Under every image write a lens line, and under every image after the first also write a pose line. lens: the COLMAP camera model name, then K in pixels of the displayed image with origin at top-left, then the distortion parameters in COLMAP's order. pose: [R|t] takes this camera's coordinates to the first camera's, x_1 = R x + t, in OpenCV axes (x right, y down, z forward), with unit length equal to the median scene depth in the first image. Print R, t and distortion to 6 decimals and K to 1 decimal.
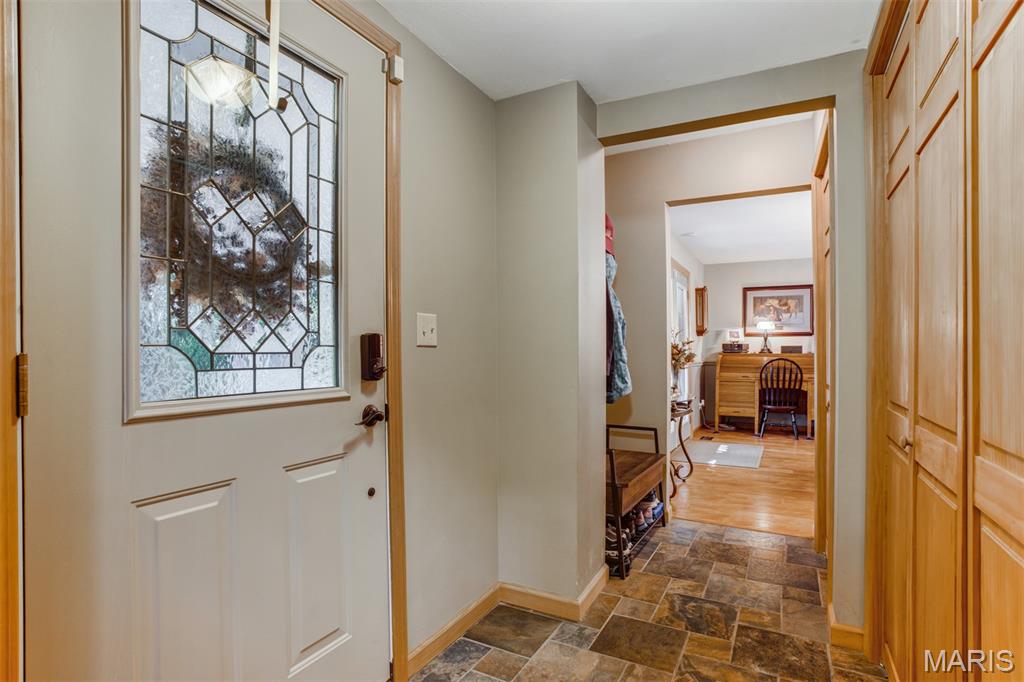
lens RADIAL K [[511.2, 0, 514.3], [0, 511.2, 353.7], [0, 0, 1]] dist [-0.000418, 0.000186]
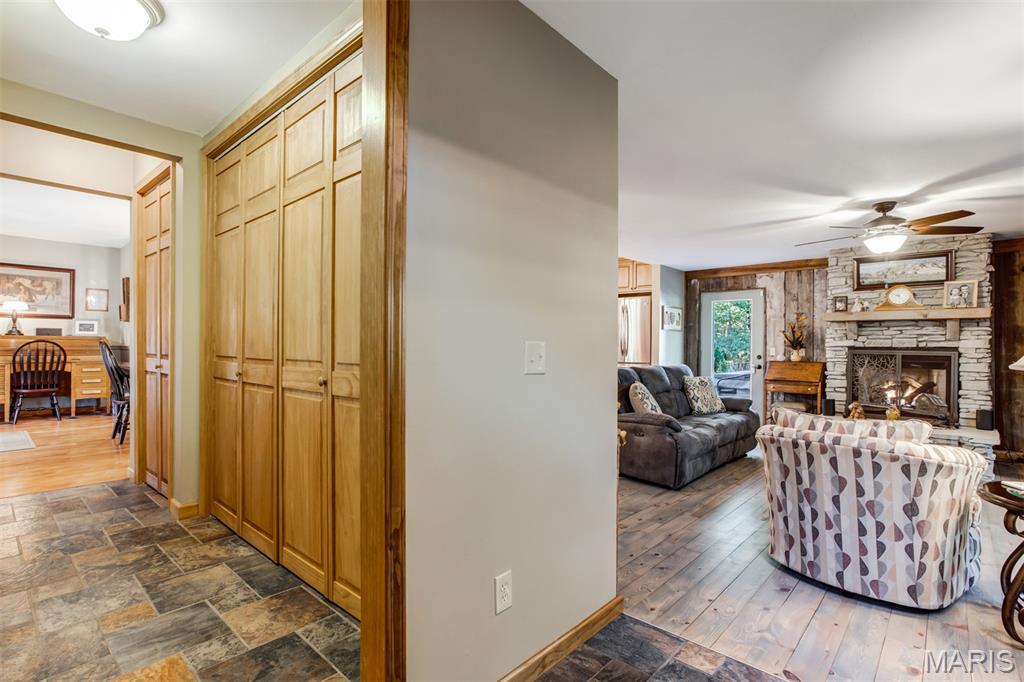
lens RADIAL K [[524.3, 0, 512.0], [0, 524.3, 341.0], [0, 0, 1]] dist [0.000669, 0.000561]
pose [[0.241079, 0.012746, 0.970422, -0.239866], [-0.002887, 0.999919, -0.012417, 0.020660], [-0.970501, 0.000192, 0.241096, -0.121265]]
